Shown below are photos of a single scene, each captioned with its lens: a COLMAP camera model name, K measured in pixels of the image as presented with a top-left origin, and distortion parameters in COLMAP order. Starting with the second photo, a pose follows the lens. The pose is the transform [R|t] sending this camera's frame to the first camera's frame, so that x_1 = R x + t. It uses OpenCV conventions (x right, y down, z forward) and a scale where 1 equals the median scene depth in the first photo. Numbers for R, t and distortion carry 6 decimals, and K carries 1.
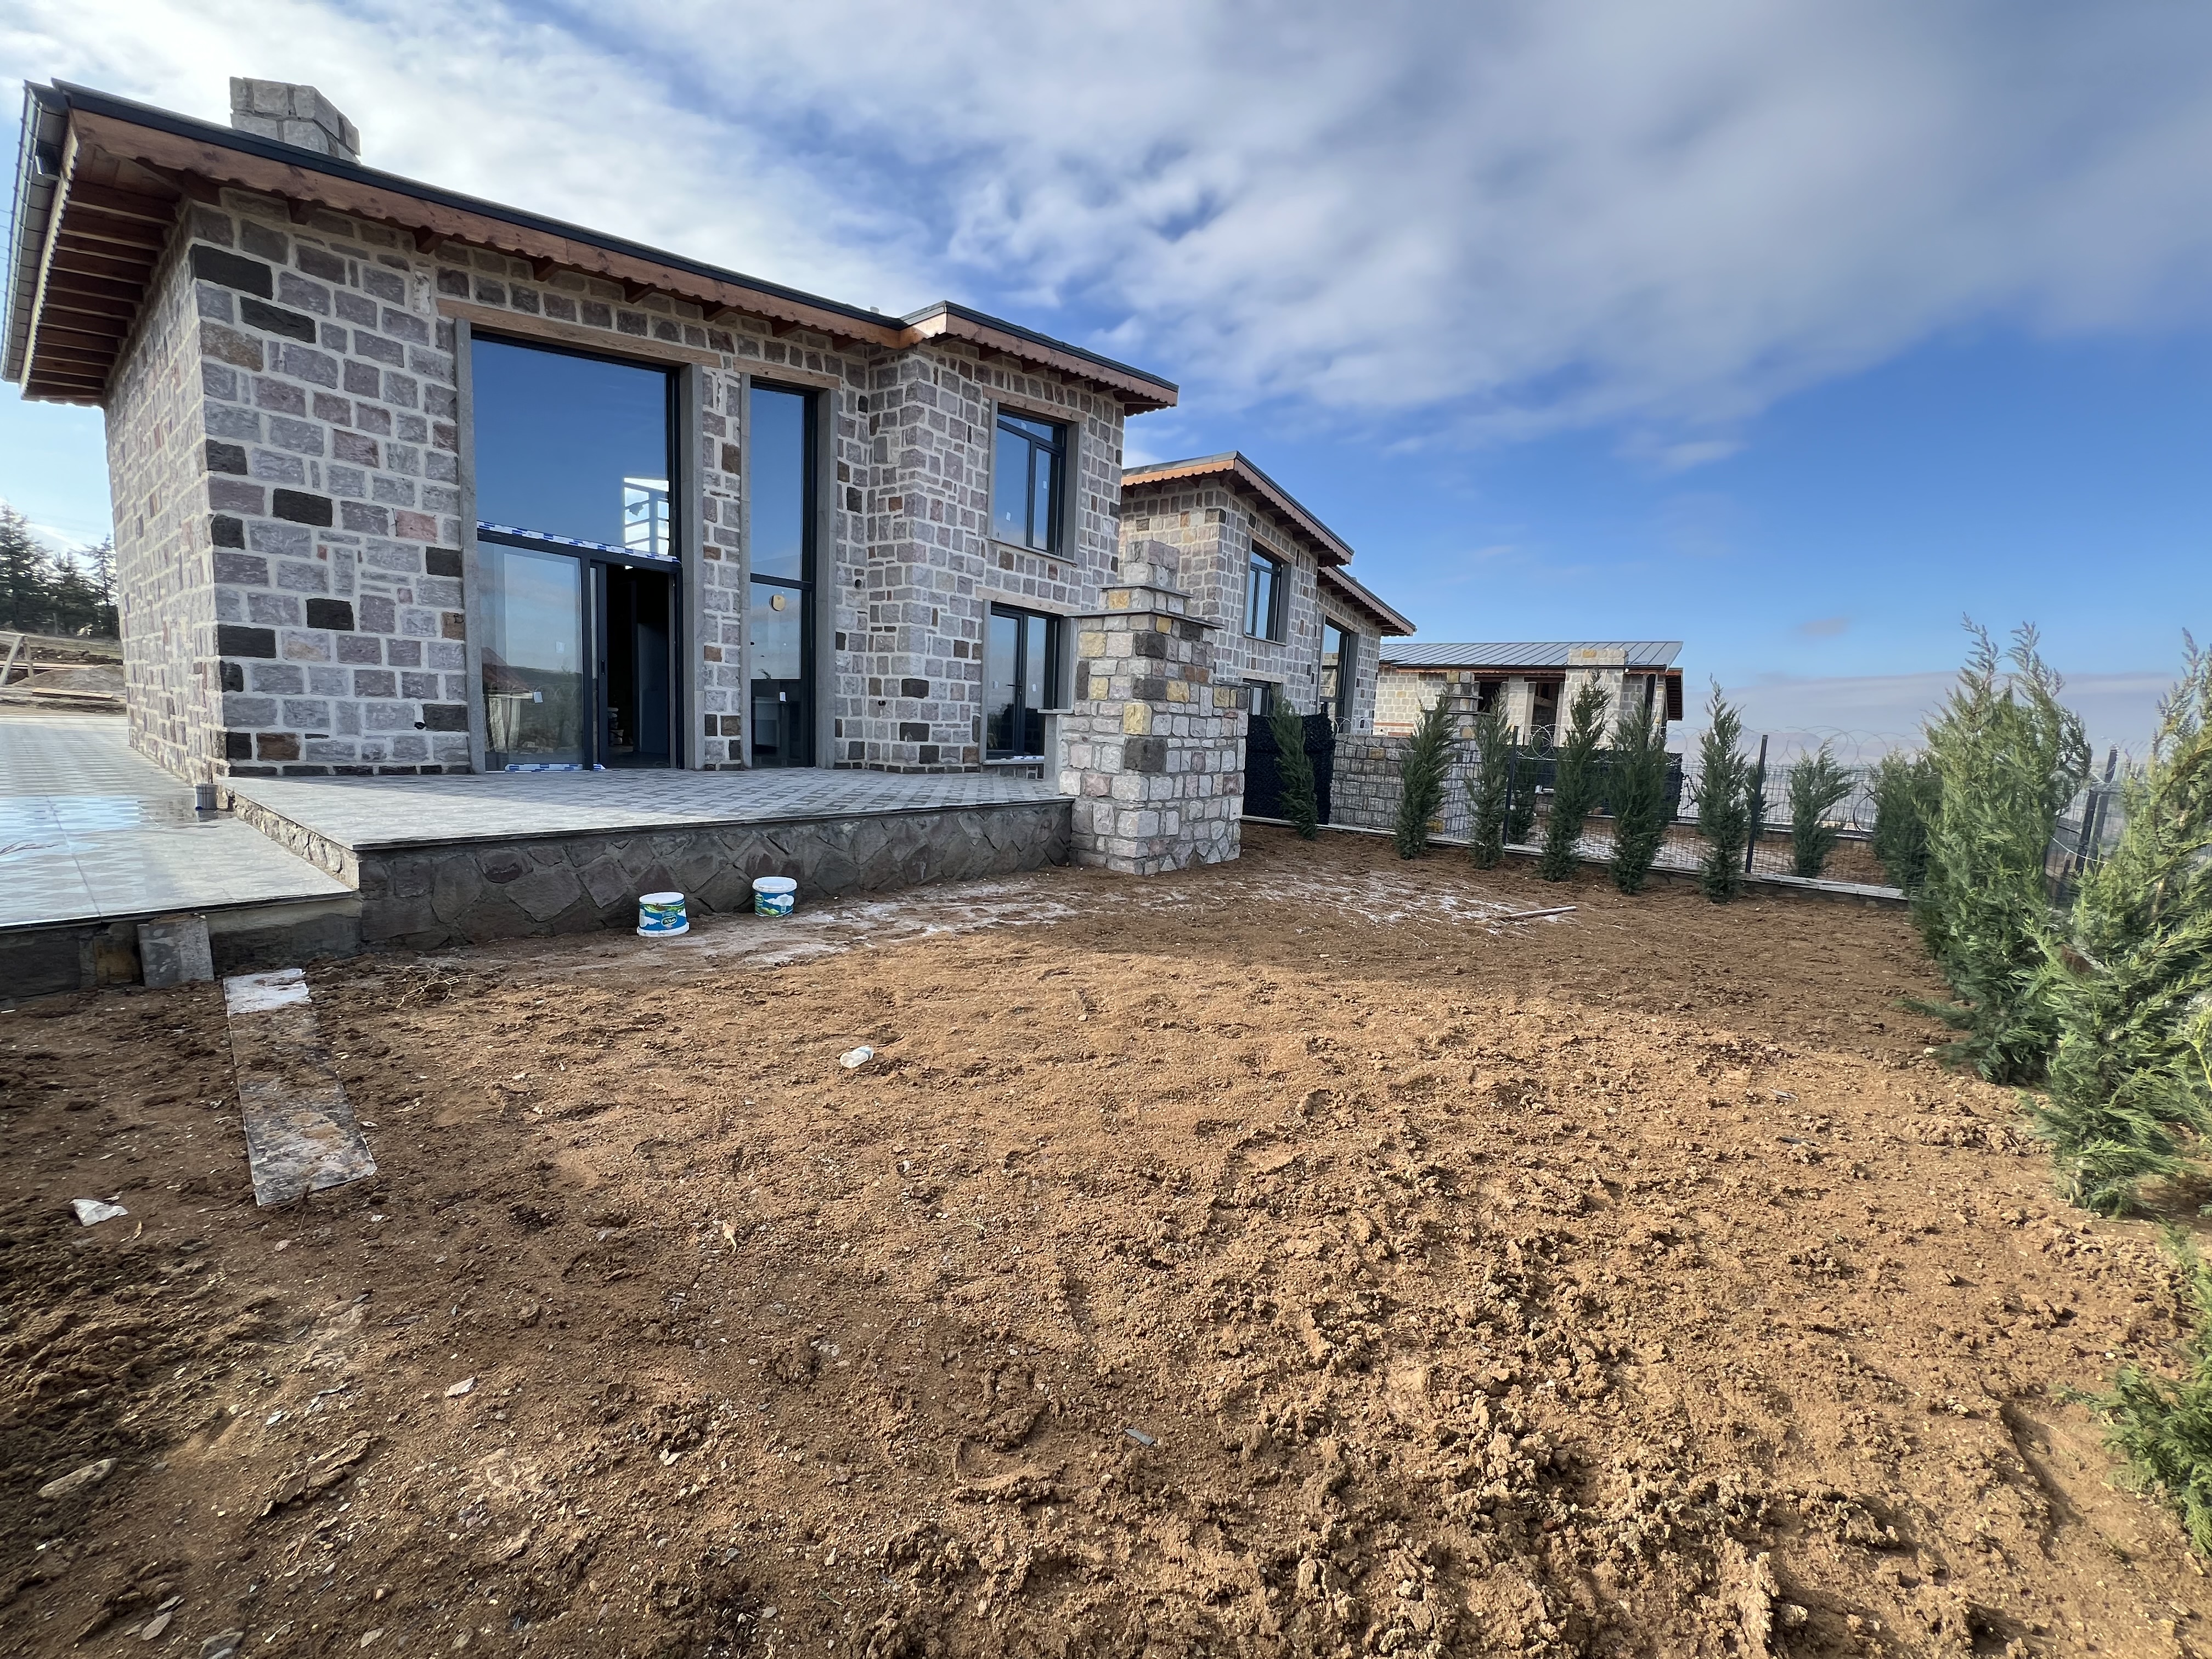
lens RADIAL K [[906.6, 0, 1109.0], [0, 906.6, 831.5], [0, 0, 1]] dist [-0.002775, 0.000177]
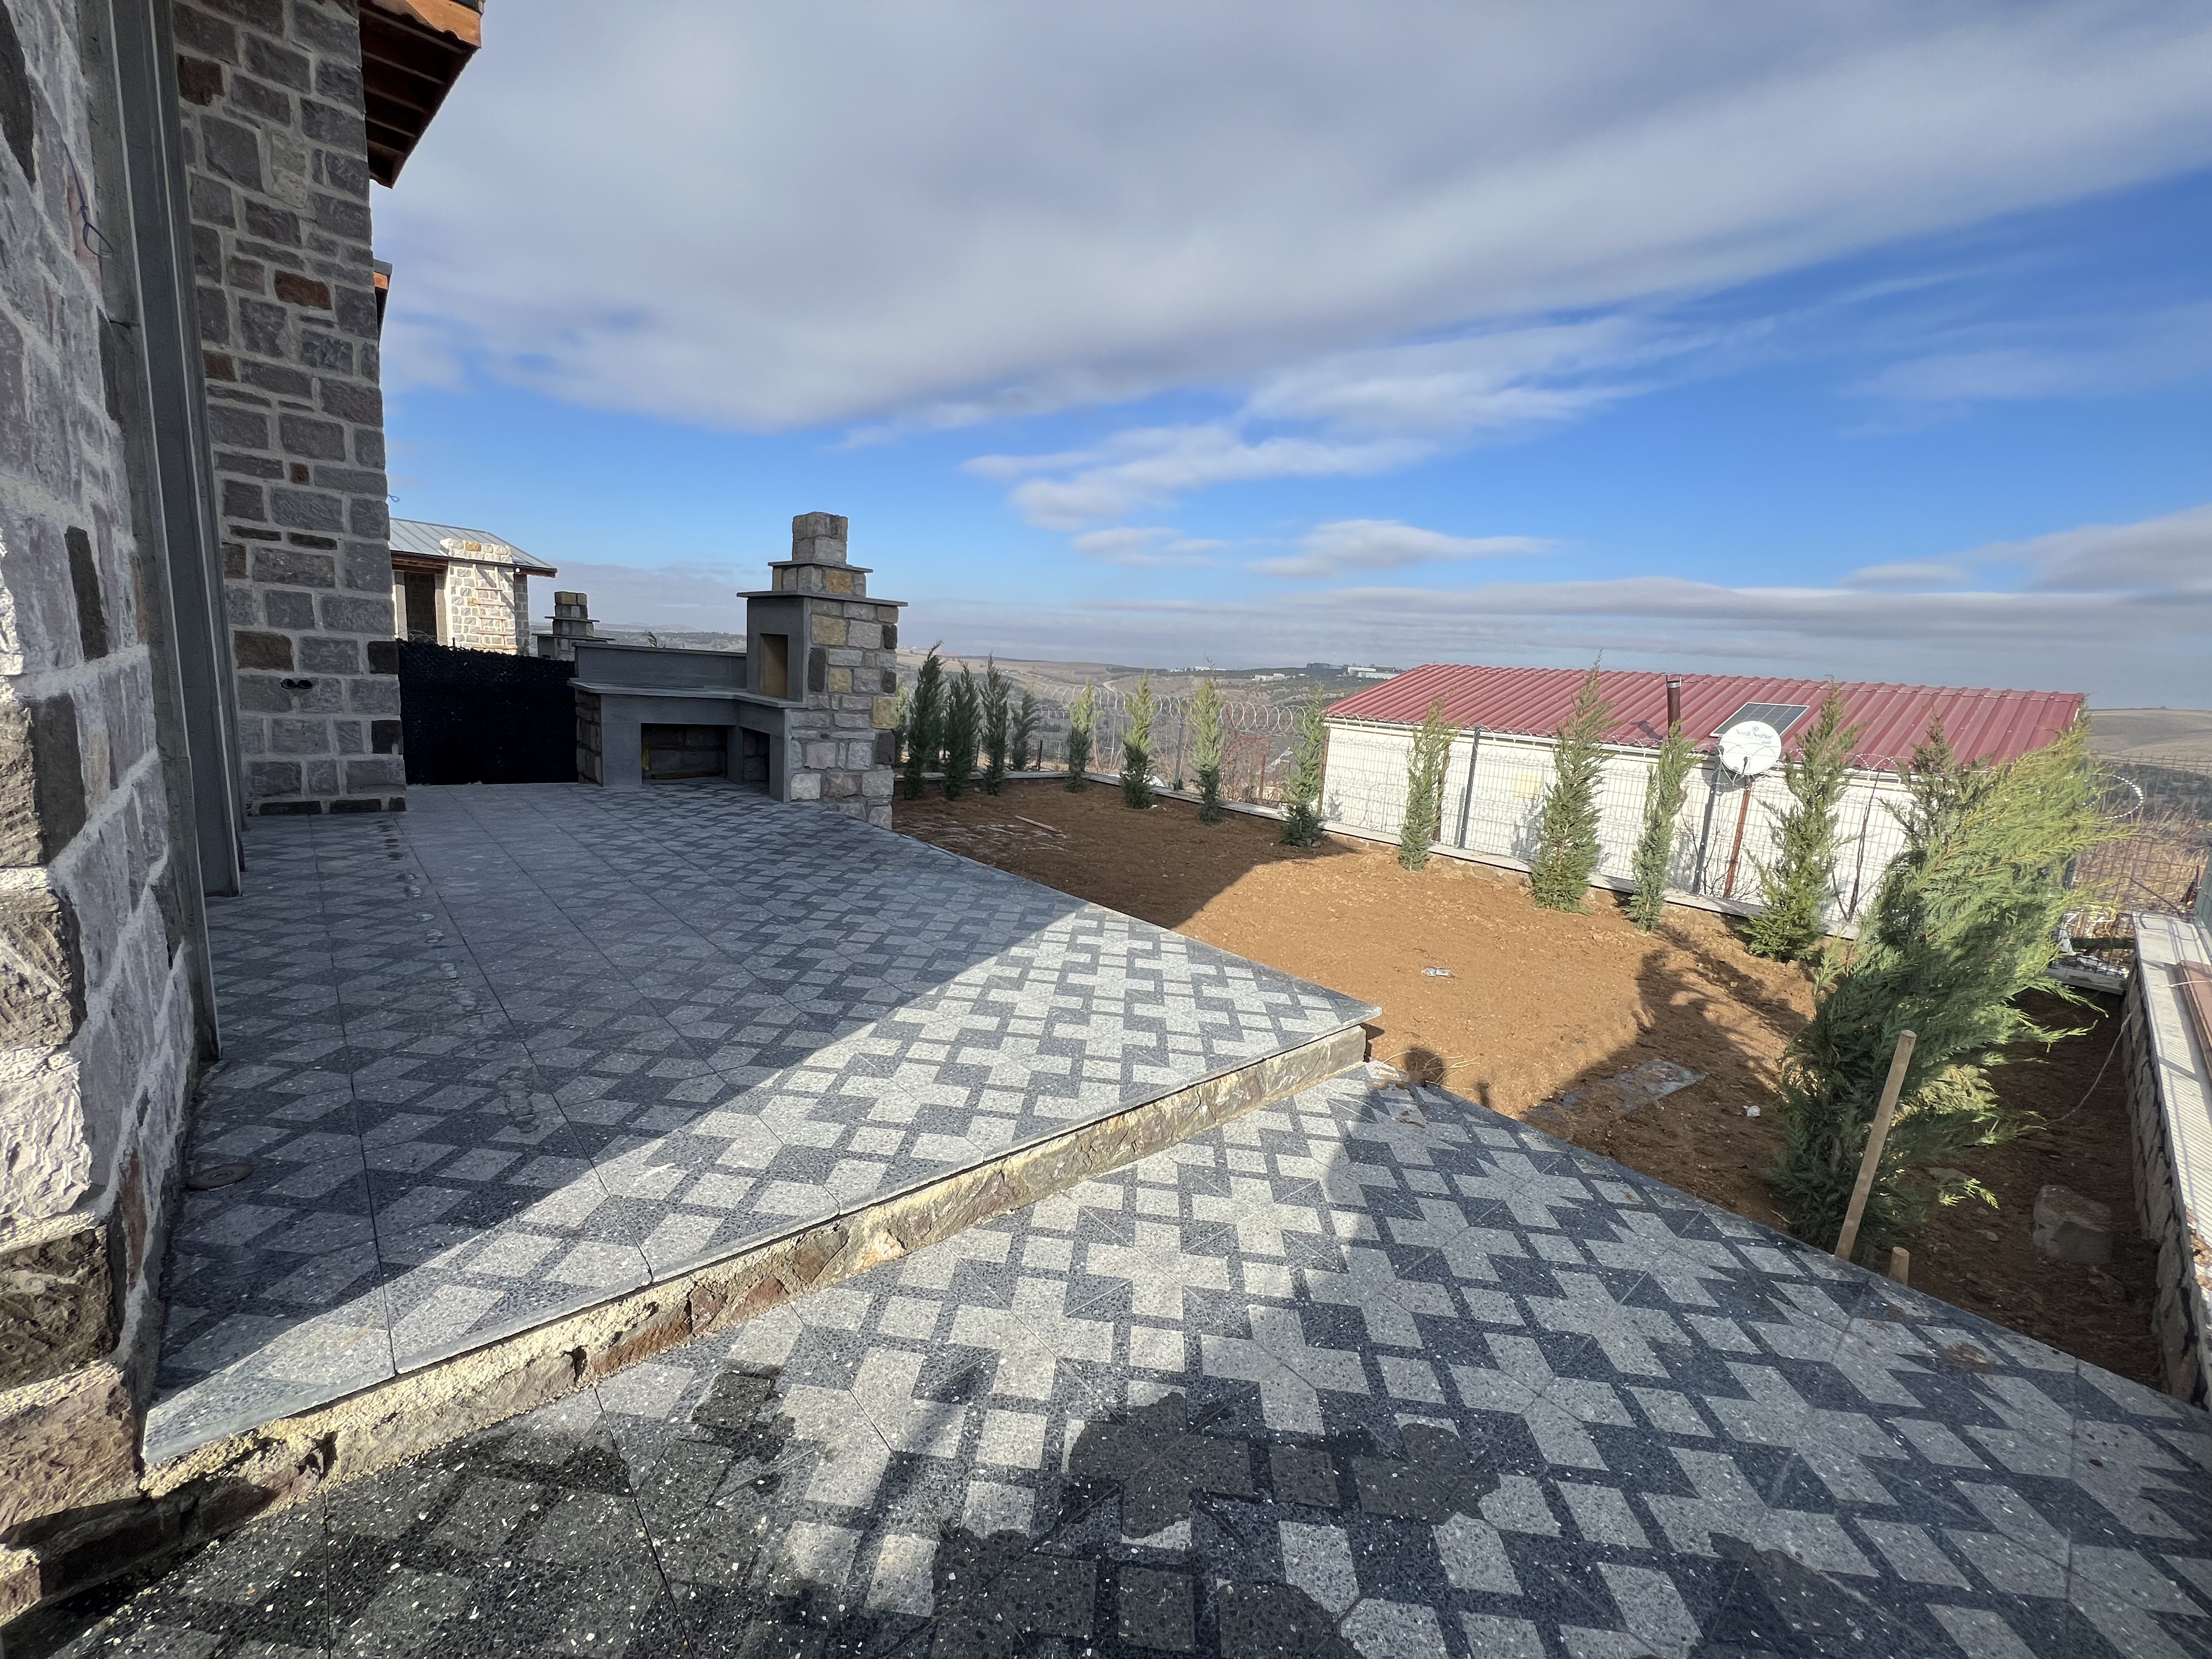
lens RADIAL K [[906.6, 0, 1106.9], [0, 906.6, 830.4], [0, 0, 1]] dist [-0.002775, 0.000177]
pose [[0.151307, -0.205276, 0.966937, -0.872173], [0.049739, 0.978542, 0.199956, -0.176174], [-0.987235, 0.017839, 0.158270, 0.583115]]
